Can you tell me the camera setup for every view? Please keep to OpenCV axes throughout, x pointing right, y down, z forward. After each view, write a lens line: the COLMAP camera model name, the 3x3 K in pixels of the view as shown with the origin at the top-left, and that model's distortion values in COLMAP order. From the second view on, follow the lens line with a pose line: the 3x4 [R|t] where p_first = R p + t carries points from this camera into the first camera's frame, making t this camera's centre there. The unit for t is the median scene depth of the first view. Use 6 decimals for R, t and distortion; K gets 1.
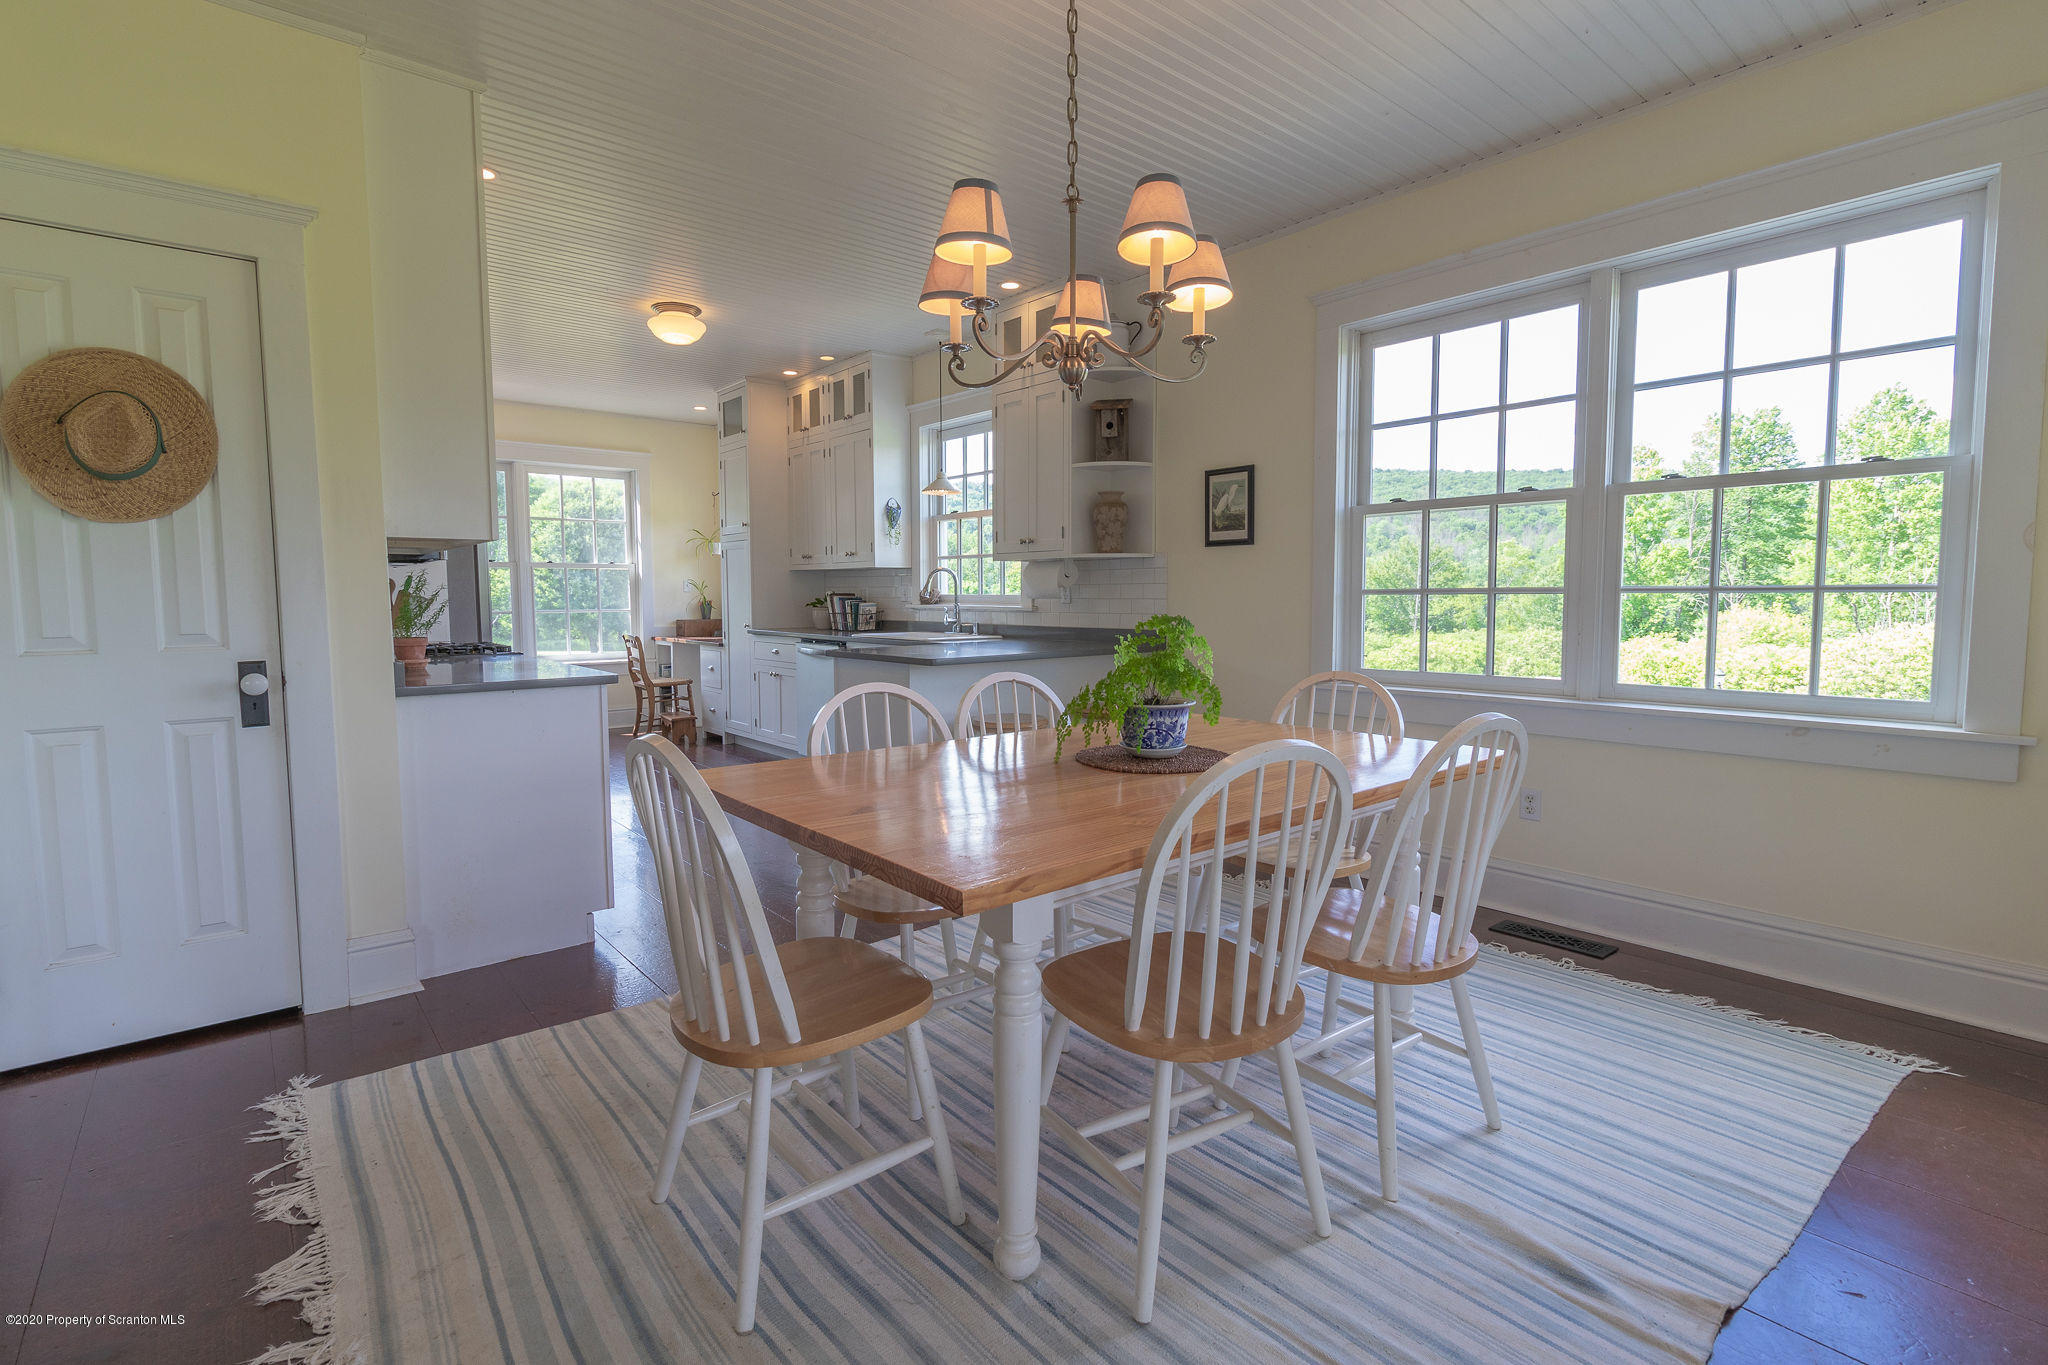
lens RADIAL K [[968.3, 0, 1011.9], [0, 968.3, 679.5], [0, 0, 1]] dist [0.006286, 0.000199]
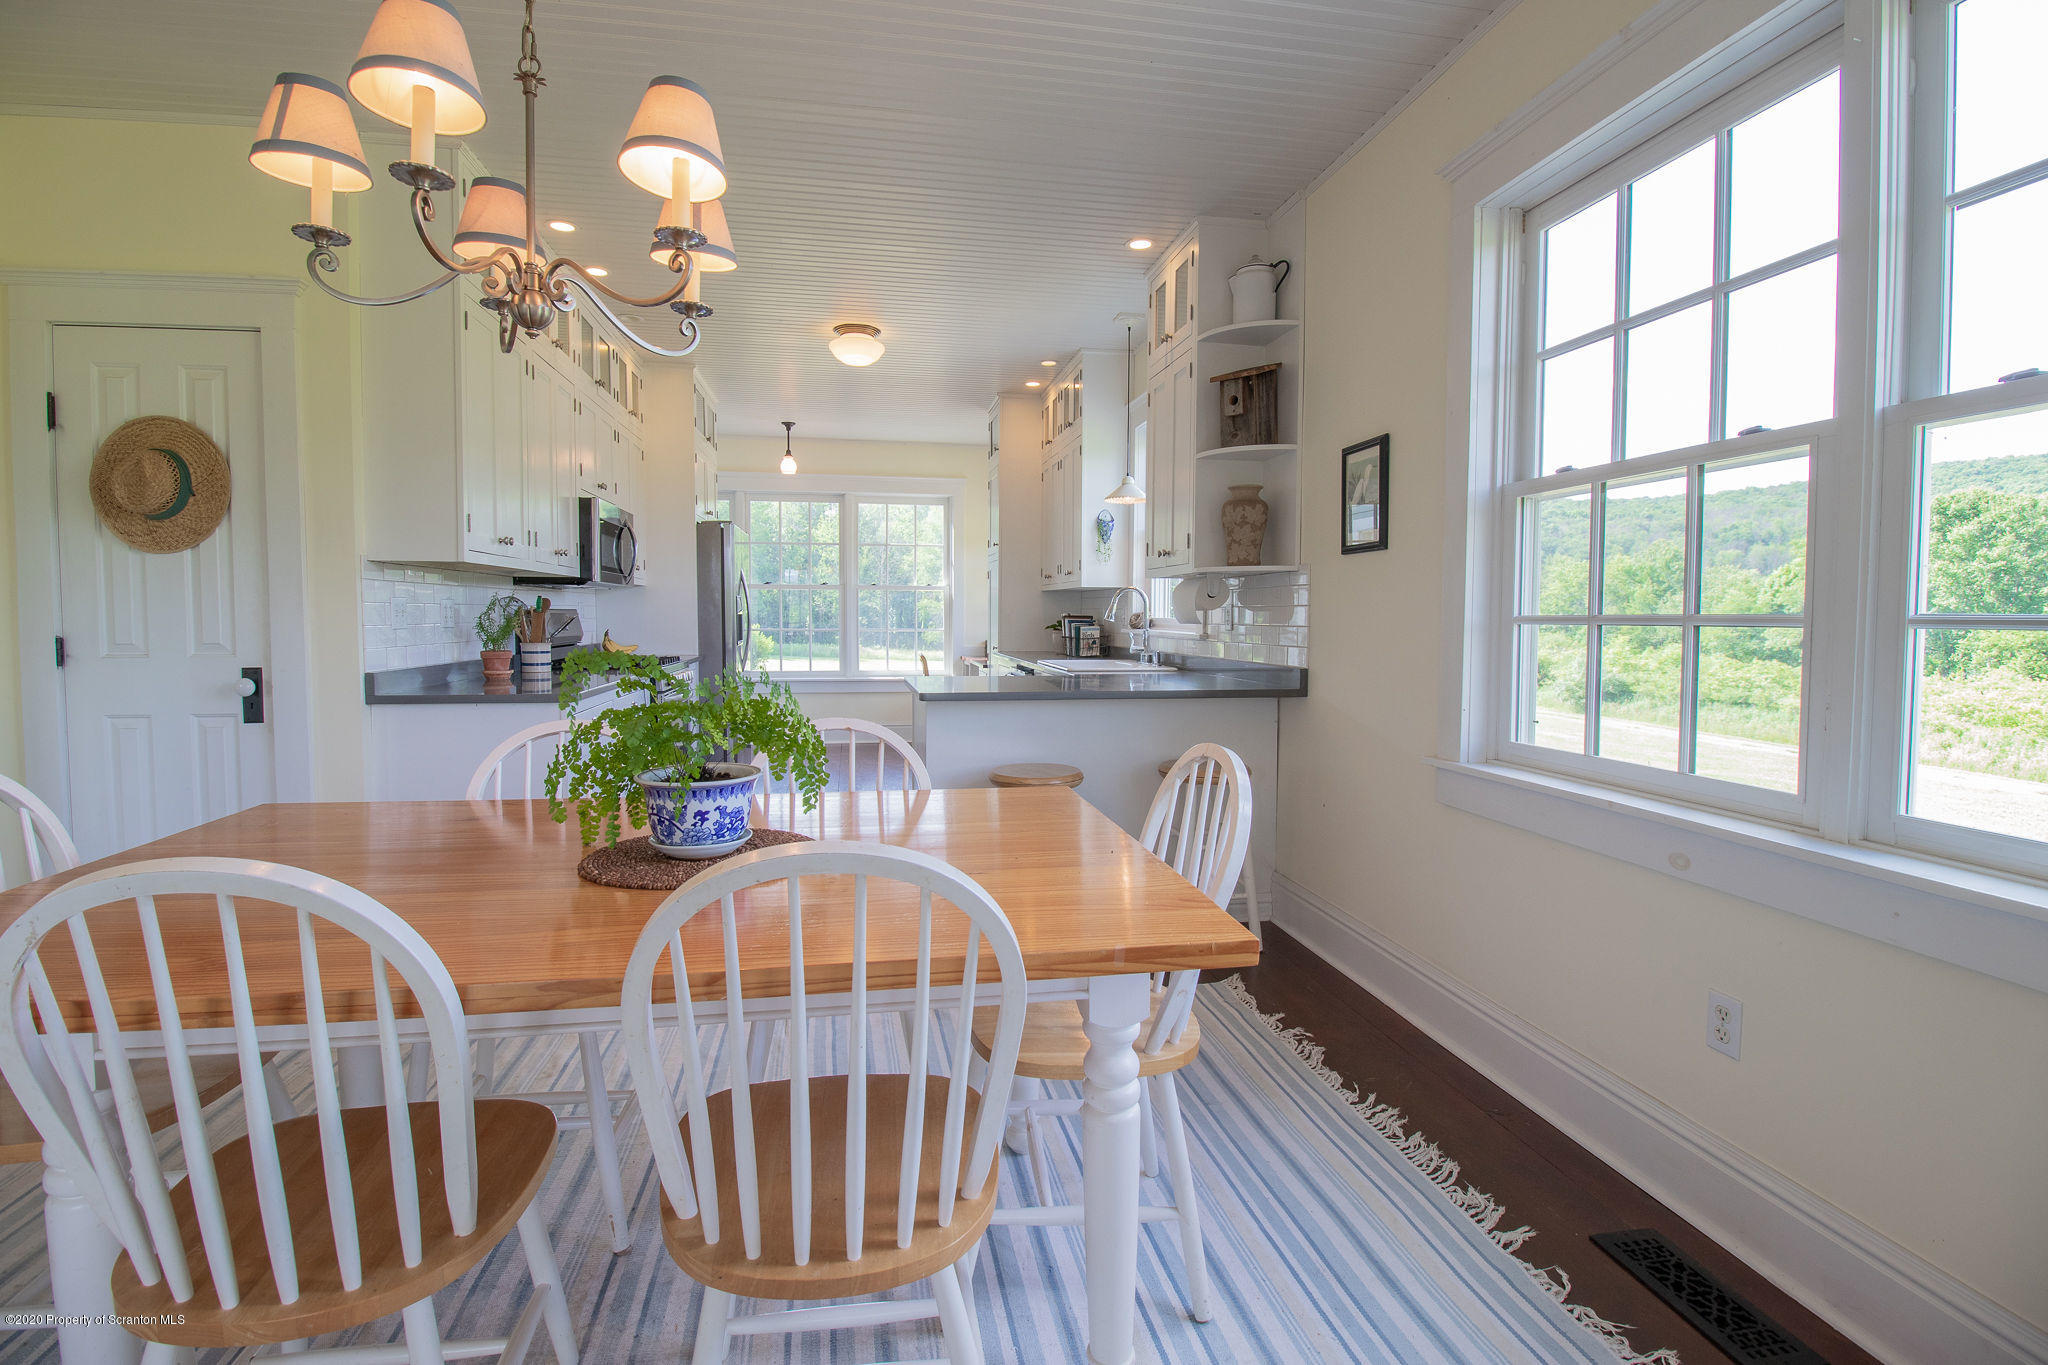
lens RADIAL K [[968.3, 0, 1026.8], [0, 968.3, 669.4], [0, 0, 1]] dist [0.006286, 0.000199]
pose [[0.859235, 0.036733, -0.510261, 0.460078], [-0.053585, 0.998395, -0.018359, -0.033014], [0.508768, 0.043117, 0.859824, 0.335827]]
